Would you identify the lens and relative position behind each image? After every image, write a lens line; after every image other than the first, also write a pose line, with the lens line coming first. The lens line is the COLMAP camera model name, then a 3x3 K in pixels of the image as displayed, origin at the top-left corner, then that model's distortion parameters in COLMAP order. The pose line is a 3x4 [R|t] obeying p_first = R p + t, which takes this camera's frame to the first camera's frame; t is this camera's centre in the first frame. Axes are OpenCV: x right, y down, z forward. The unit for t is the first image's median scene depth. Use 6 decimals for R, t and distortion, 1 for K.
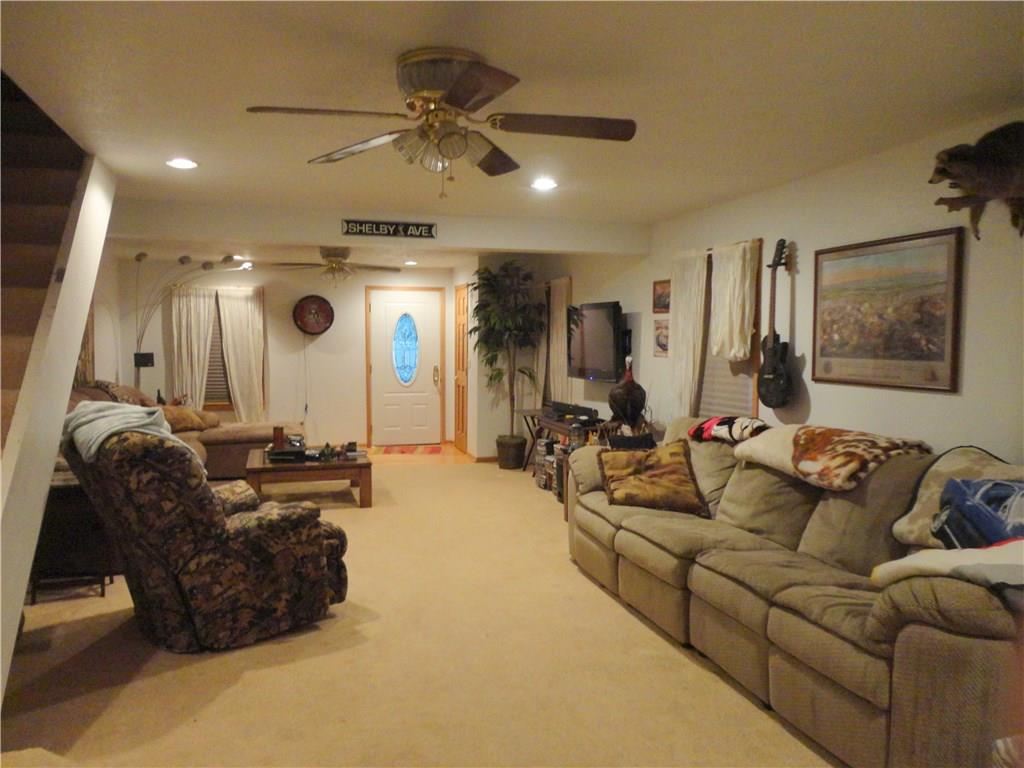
lens RADIAL K [[761.7, 0, 508.4], [0, 761.7, 389.2], [0, 0, 1]] dist [-0.017859, 0.015268]
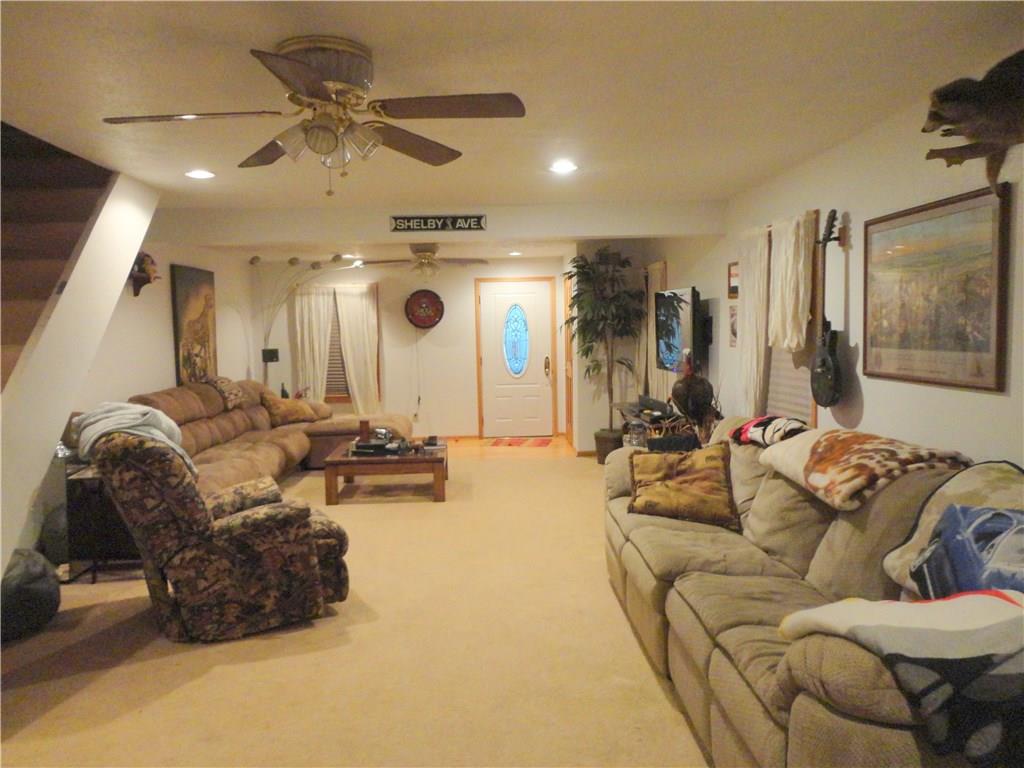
lens RADIAL K [[761.7, 0, 511.5], [0, 761.7, 384.2], [0, 0, 1]] dist [-0.017859, 0.015268]
pose [[0.968594, -0.005951, -0.248576, 0.246424], [0.008811, 0.999907, 0.010395, -0.014483], [0.248491, -0.012259, 0.968557, 0.087642]]
